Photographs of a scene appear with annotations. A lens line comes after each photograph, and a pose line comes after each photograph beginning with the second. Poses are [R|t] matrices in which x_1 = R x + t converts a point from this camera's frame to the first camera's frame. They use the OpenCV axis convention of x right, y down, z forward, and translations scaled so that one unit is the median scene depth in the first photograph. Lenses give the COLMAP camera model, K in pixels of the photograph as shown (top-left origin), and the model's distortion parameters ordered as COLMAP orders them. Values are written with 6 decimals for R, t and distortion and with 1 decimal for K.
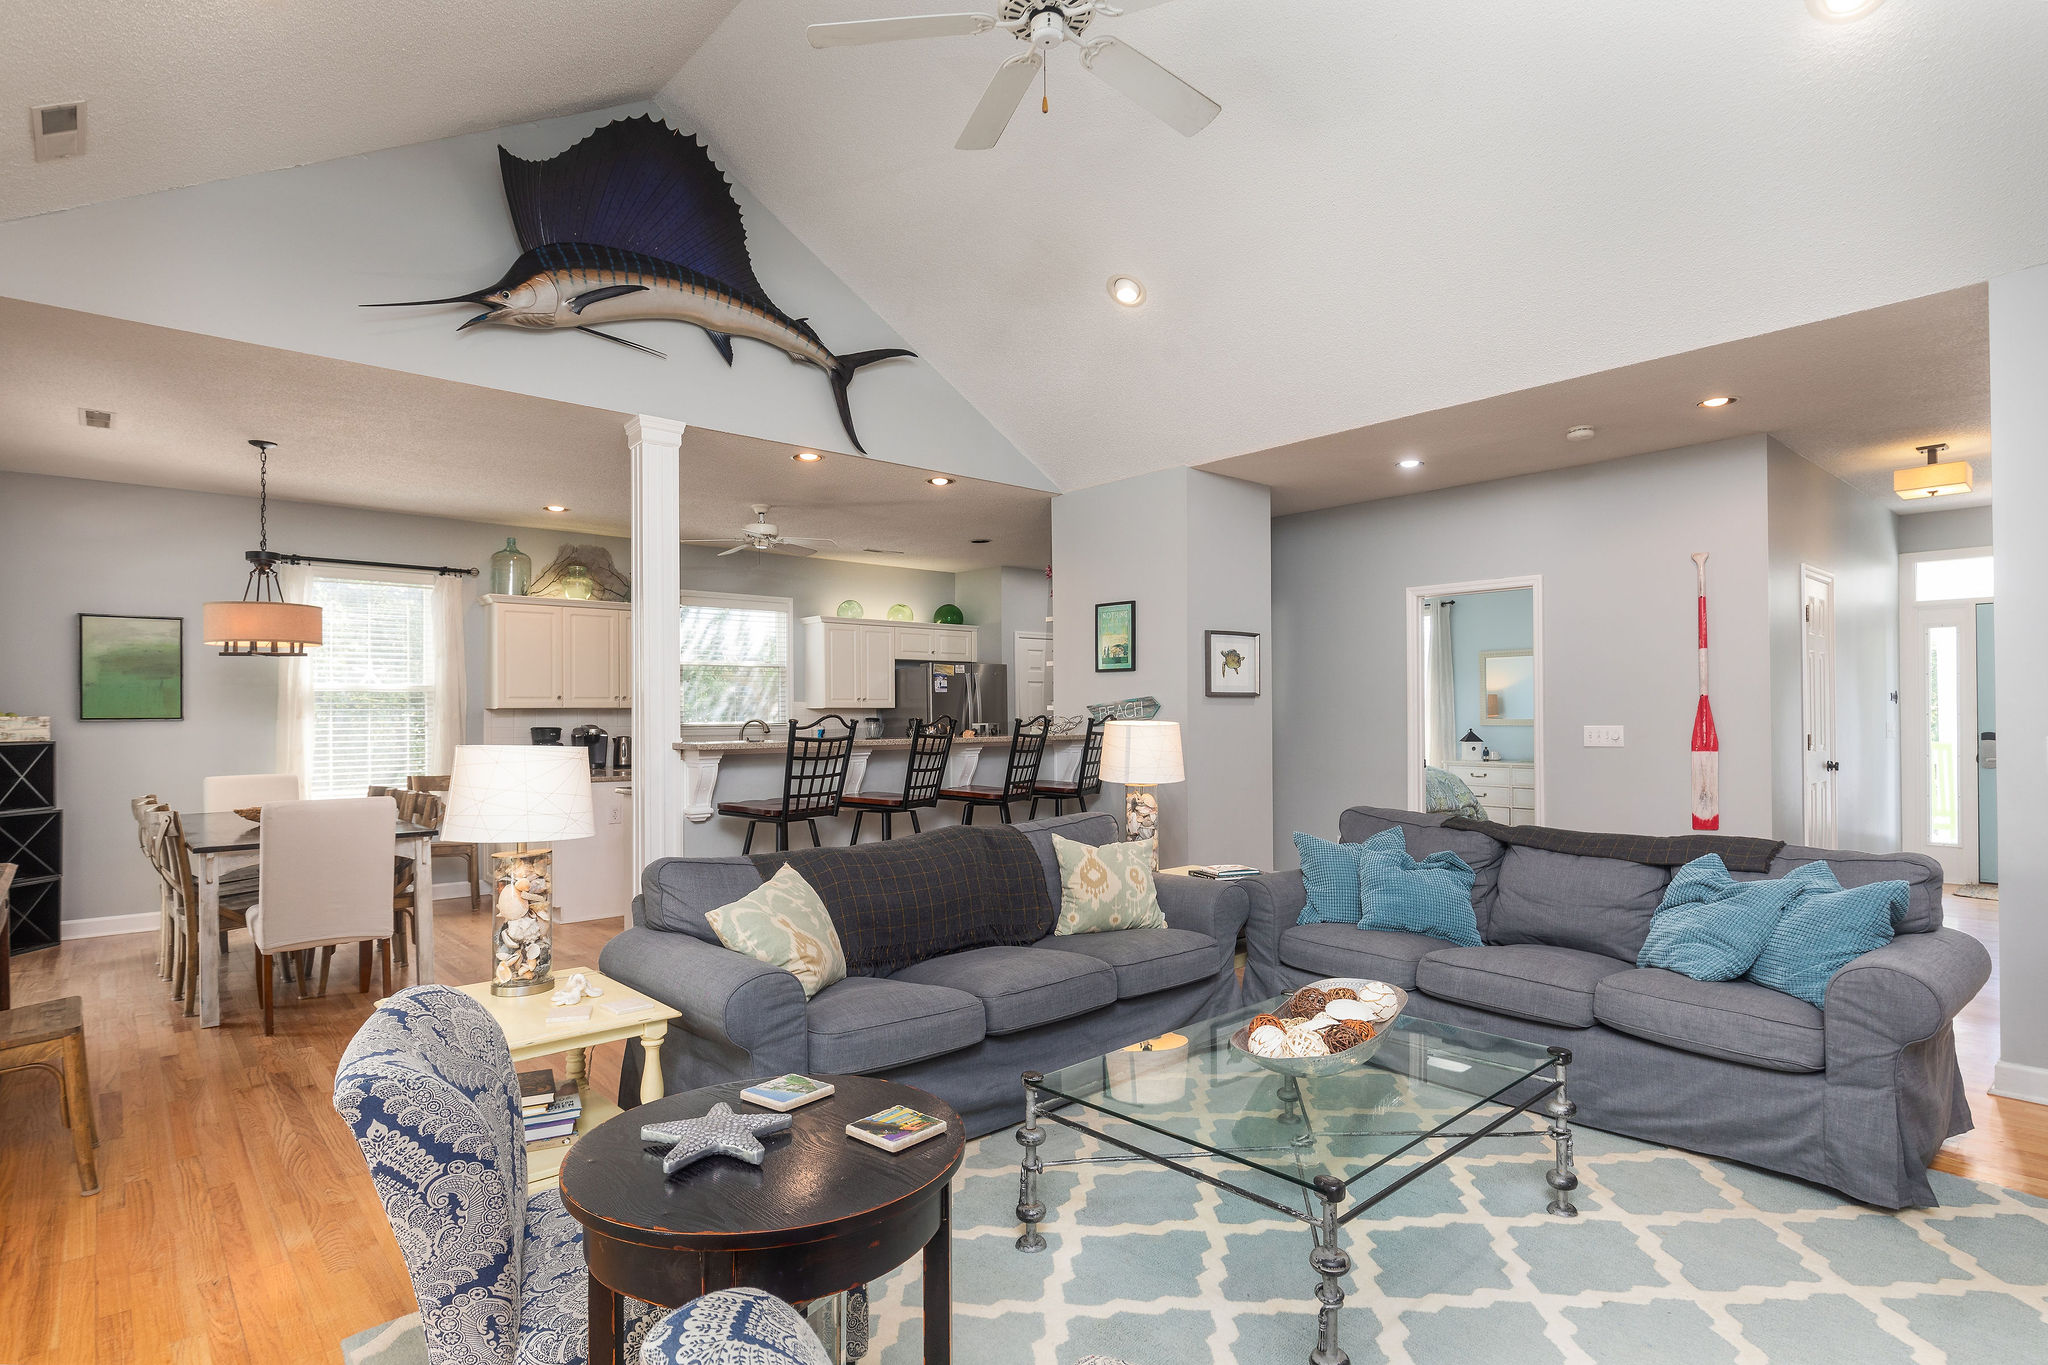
lens RADIAL K [[1046.8, 0, 1033.6], [0, 1046.8, 700.4], [0, 0, 1]] dist [-0.005488, -0.000662]
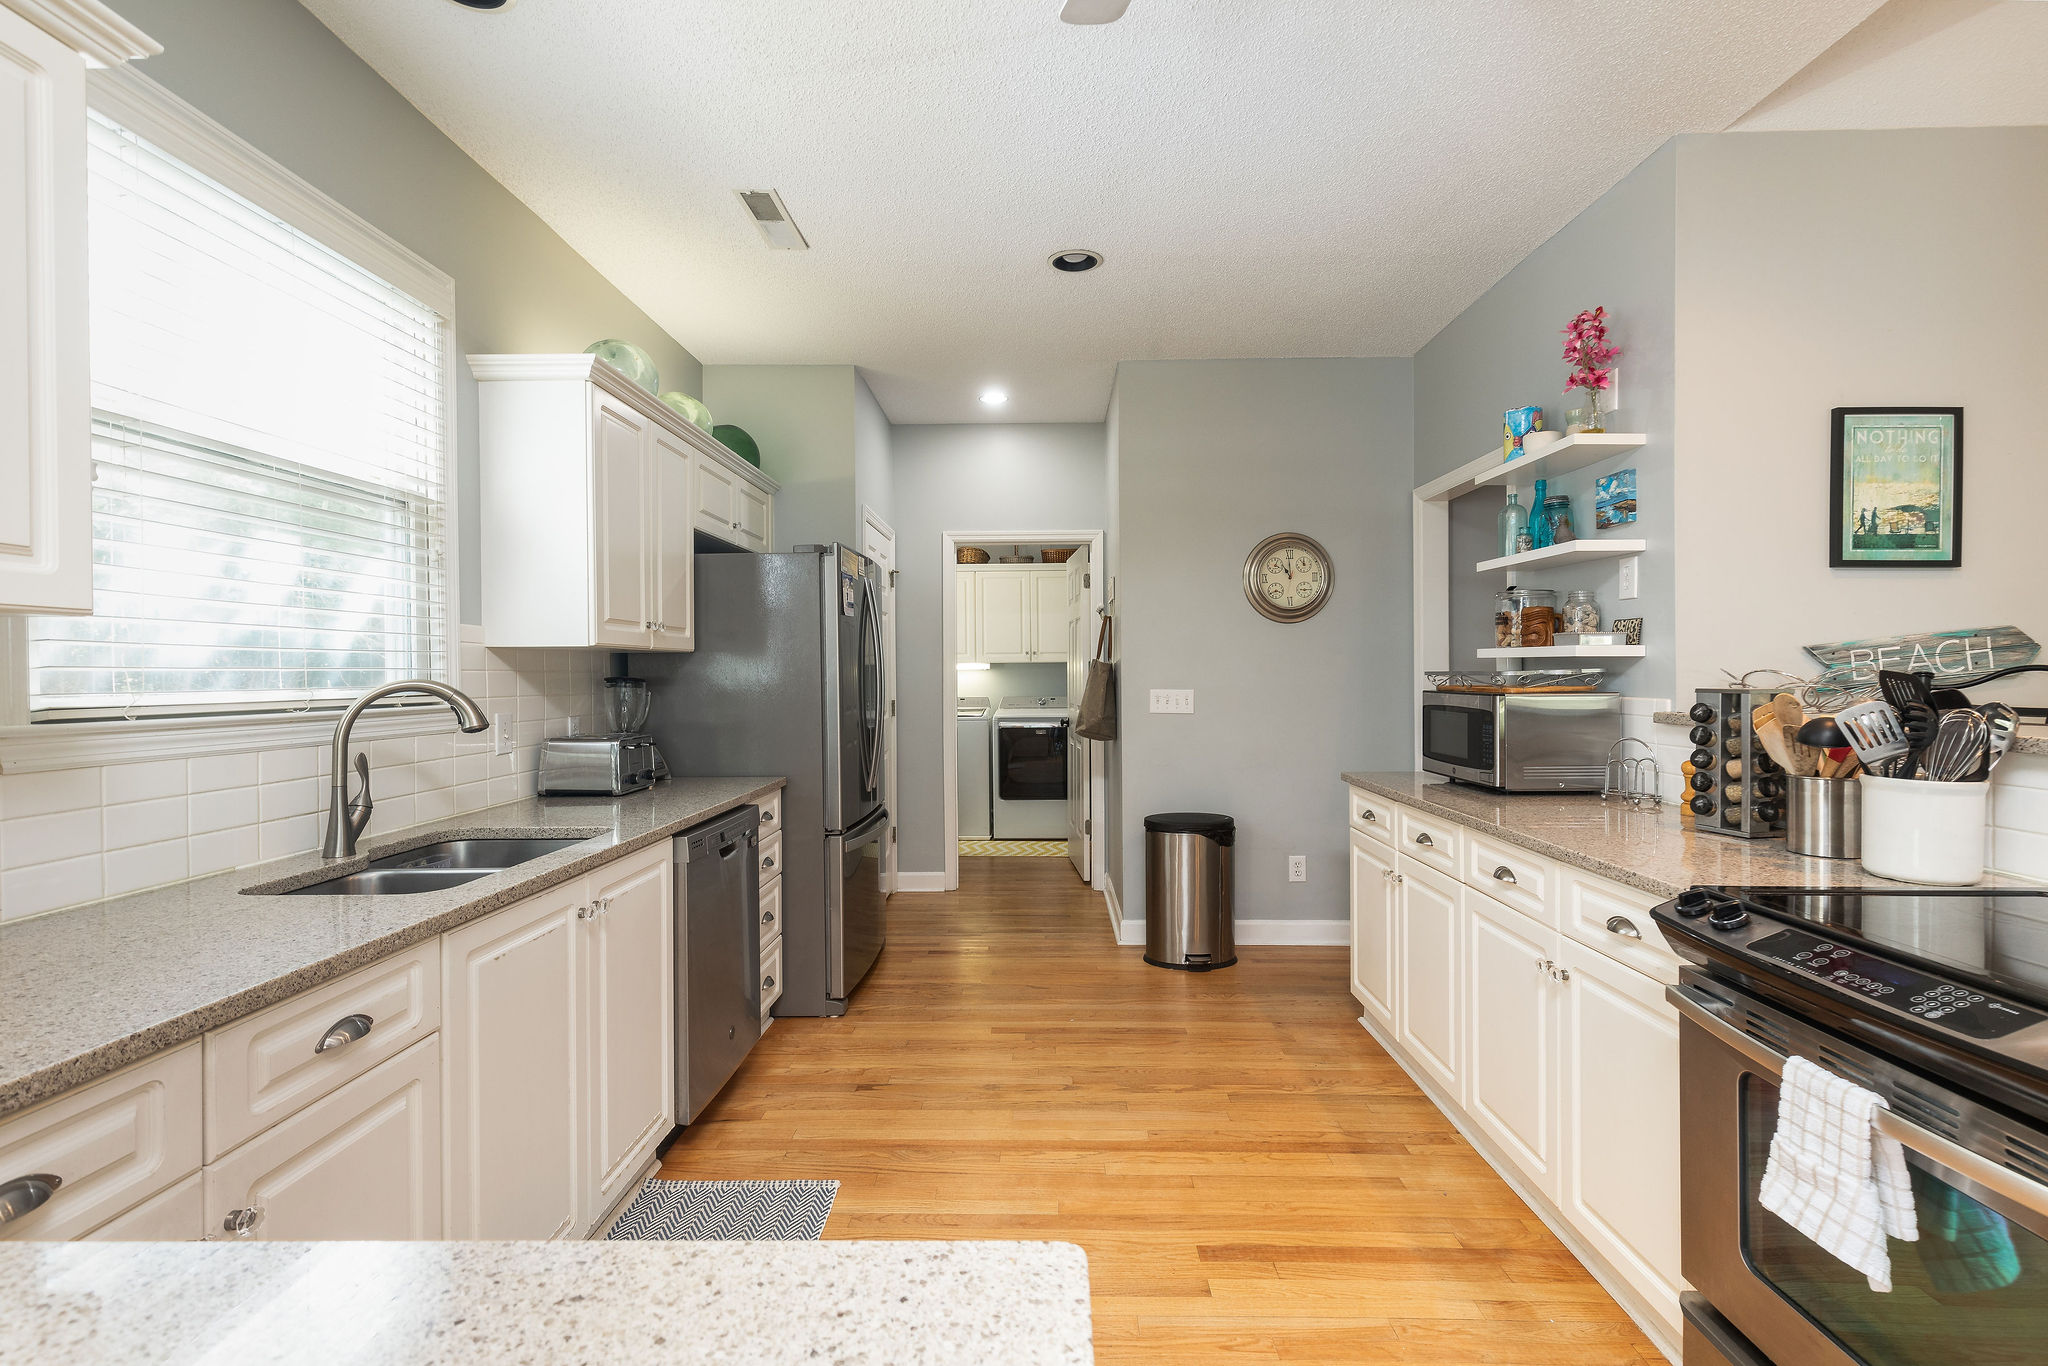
lens RADIAL K [[955.0, 0, 1019.1], [0, 955.0, 682.0], [0, 0, 1]] dist [0.012043, -0.003483]
pose [[0.683625, 0.001832, 0.729831, -0.451576], [-0.011103, 0.999907, 0.007890, 0.020481], [-0.729749, -0.013497, 0.683582, 0.974660]]
